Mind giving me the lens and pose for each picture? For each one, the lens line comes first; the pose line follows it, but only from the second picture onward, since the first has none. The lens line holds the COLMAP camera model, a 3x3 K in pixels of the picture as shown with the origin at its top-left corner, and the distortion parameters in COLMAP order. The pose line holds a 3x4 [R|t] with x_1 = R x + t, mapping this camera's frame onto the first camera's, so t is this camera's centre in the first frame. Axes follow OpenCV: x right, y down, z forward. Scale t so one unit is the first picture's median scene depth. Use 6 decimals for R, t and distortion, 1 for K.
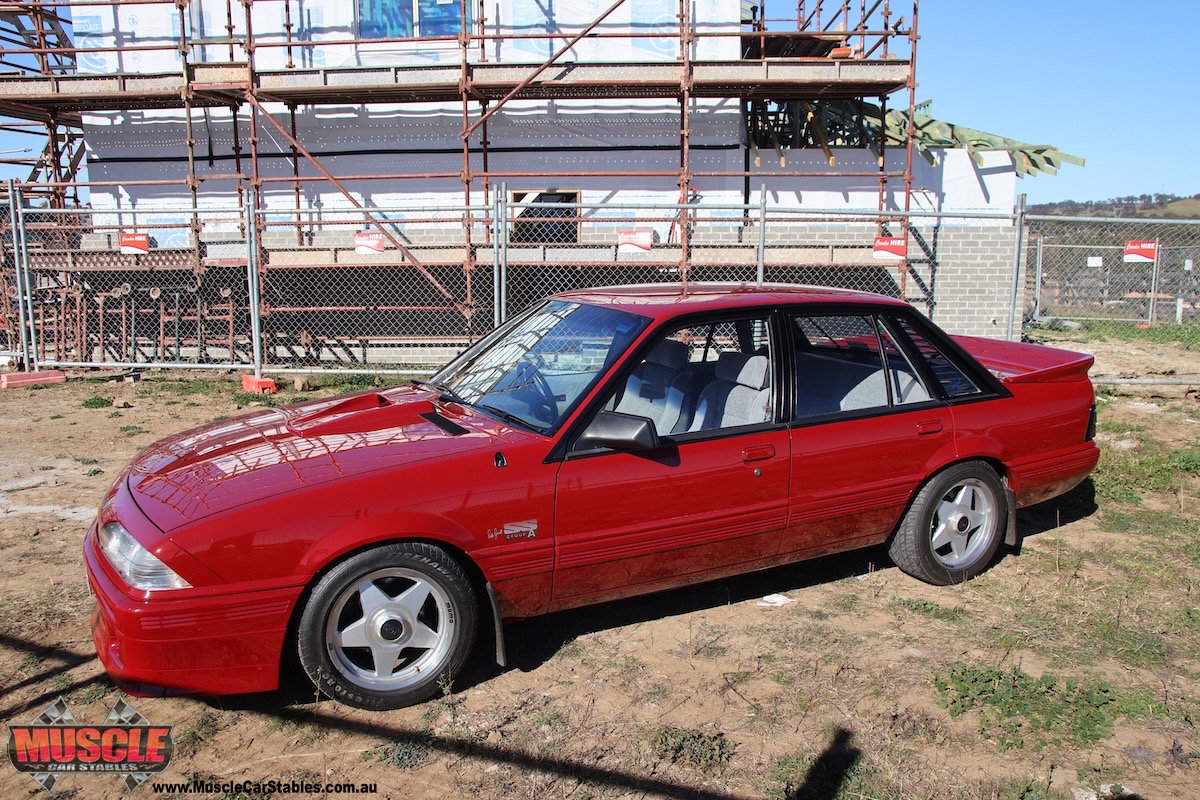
lens RADIAL K [[950.7, 0, 598.1], [0, 950.7, 401.6], [0, 0, 1]] dist [-0.098083, 0.097651]
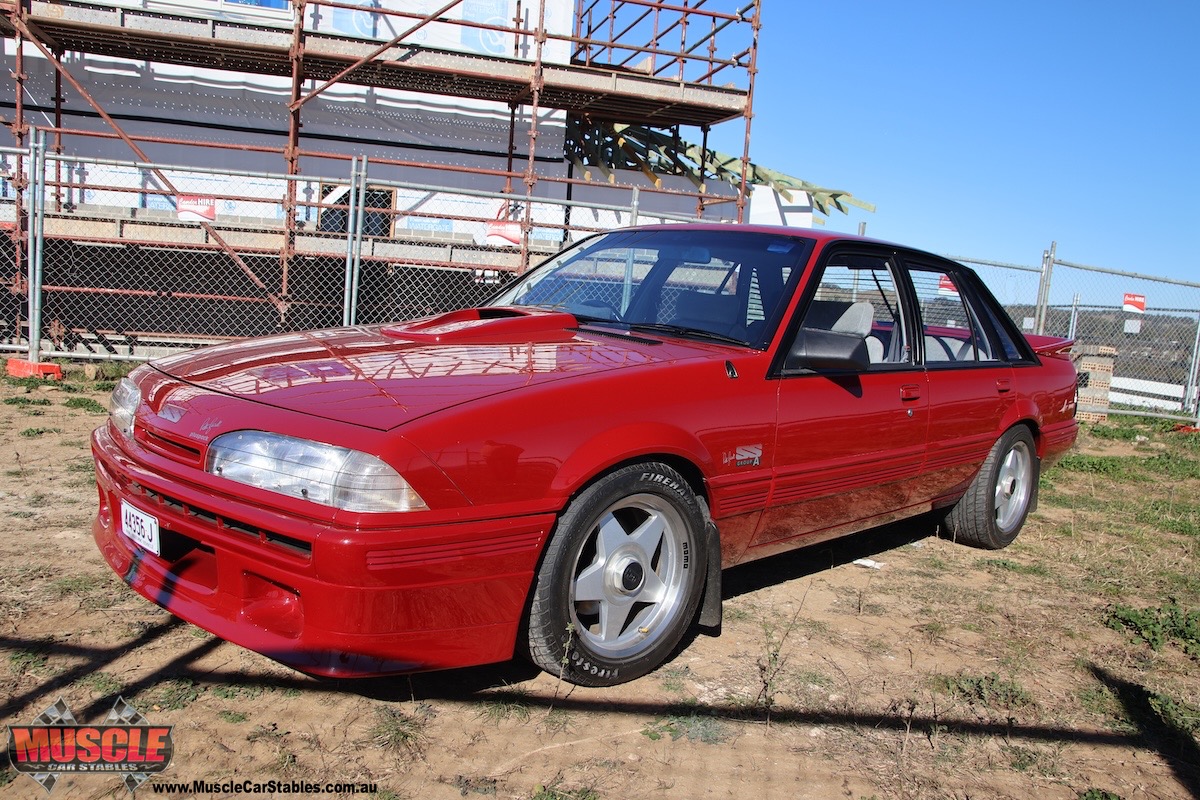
lens RADIAL K [[950.7, 0, 604.9], [0, 950.7, 402.5], [0, 0, 1]] dist [-0.098083, 0.097651]
pose [[0.940973, 0.034718, 0.336697, -0.157745], [-0.015992, 0.998175, -0.058234, 0.045328], [-0.338104, 0.049412, 0.939811, 0.083742]]
